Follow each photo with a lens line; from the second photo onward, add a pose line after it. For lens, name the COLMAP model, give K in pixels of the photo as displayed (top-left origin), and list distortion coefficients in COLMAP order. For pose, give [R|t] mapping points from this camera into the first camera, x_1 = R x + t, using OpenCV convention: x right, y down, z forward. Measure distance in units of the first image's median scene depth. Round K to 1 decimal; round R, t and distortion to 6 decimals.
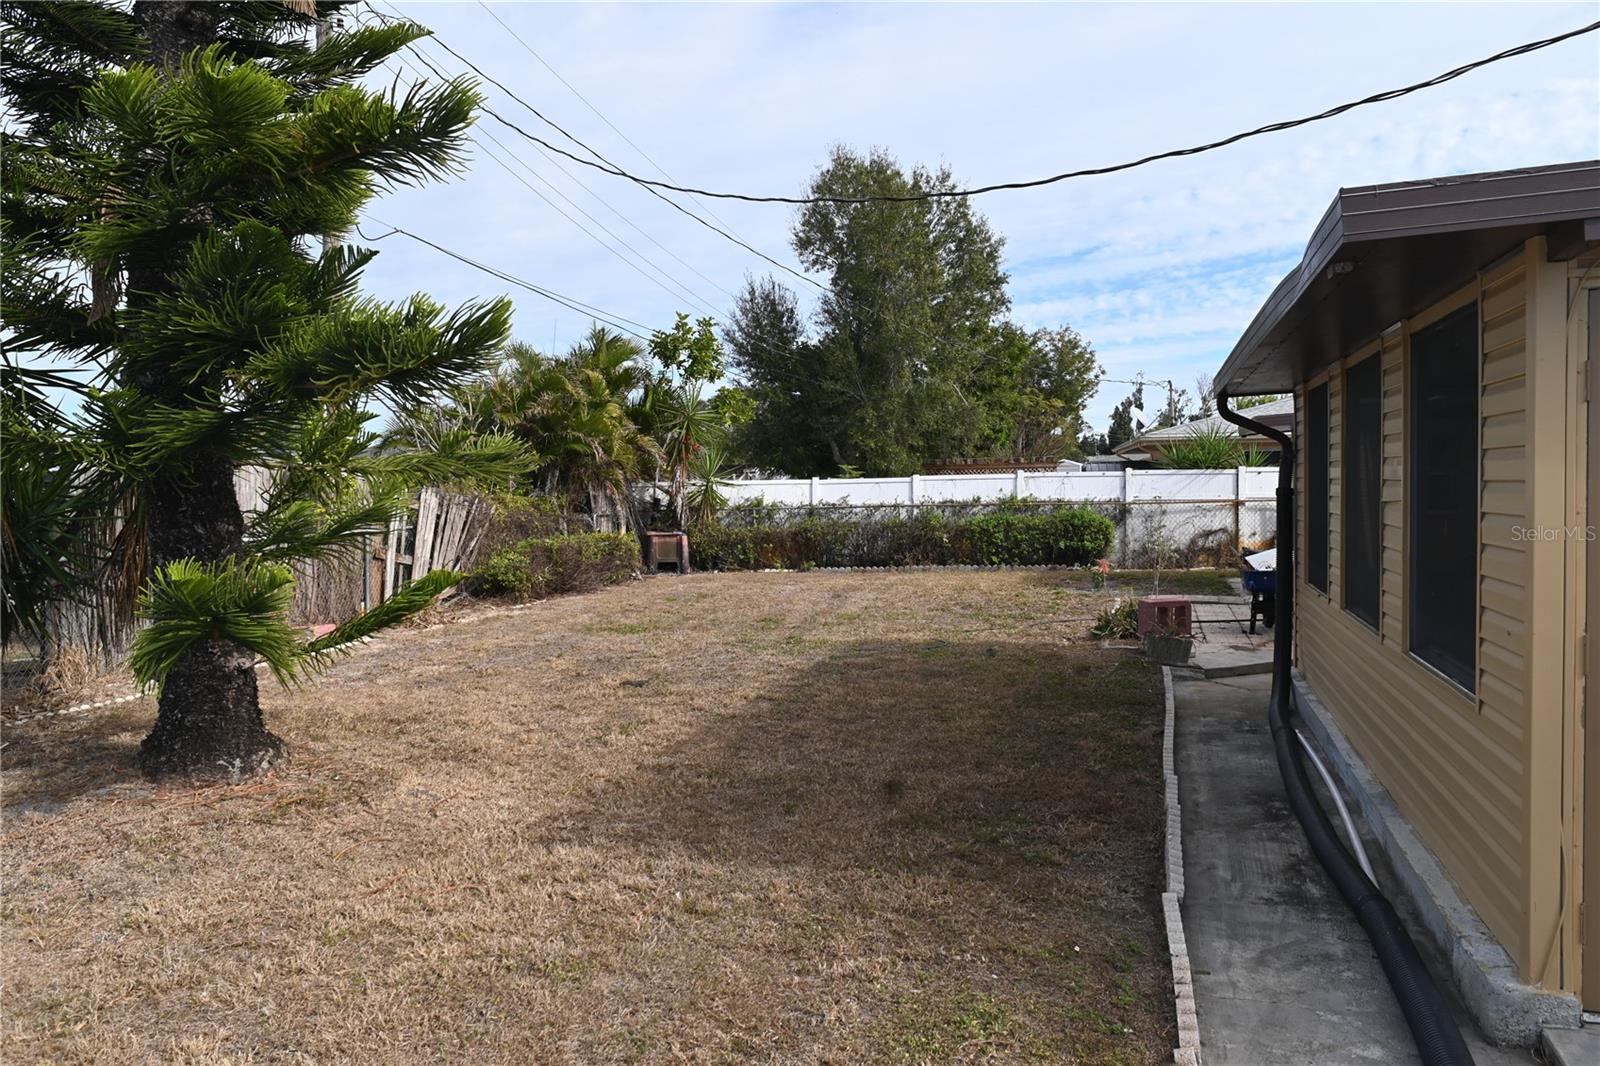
lens RADIAL K [[1240.9, 0, 800.0], [0, 1240.9, 533.0], [0, 0, 1]] dist [-0.008392, 0.002636]
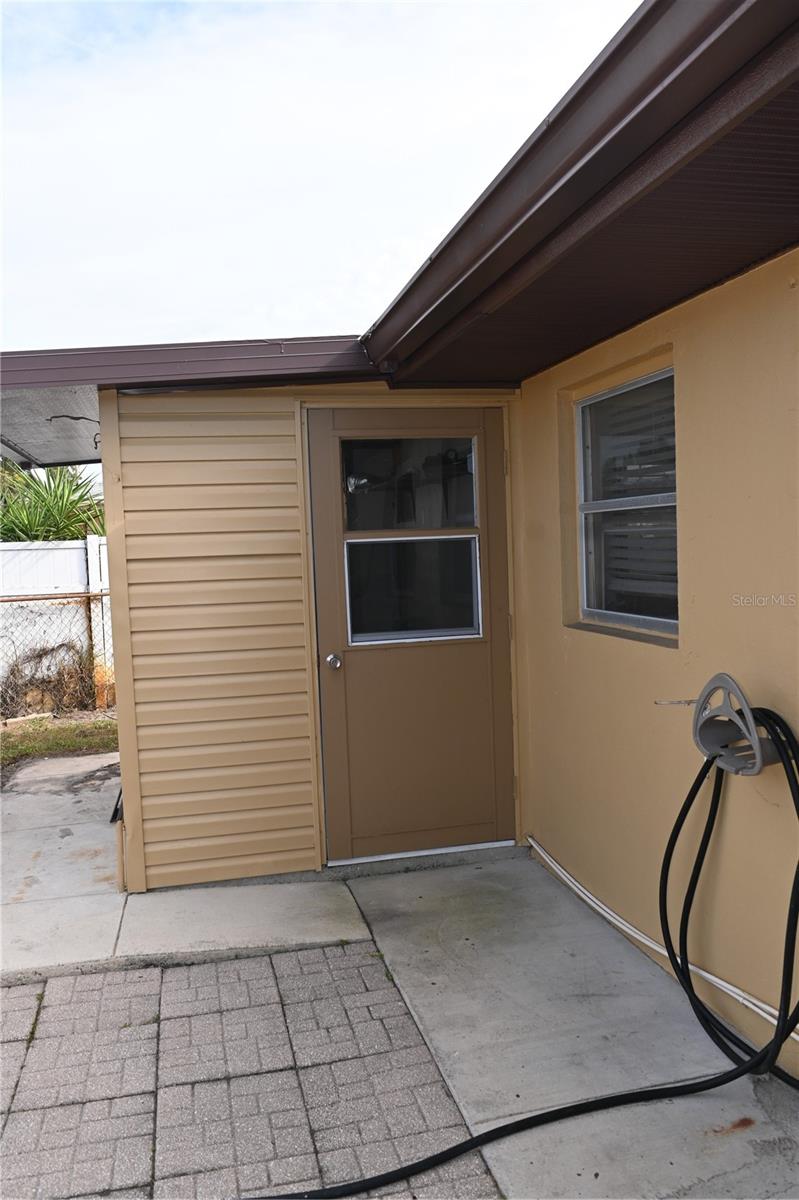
lens RADIAL K [[930.7, 0, 399.5], [0, 930.7, 600.0], [0, 0, 1]] dist [-0.008392, 0.002636]
pose [[0.873490, -0.049887, 0.484279, 0.267957], [0.045223, 0.998749, 0.021315, -0.025982], [-0.484736, 0.003282, 0.874654, 0.547141]]
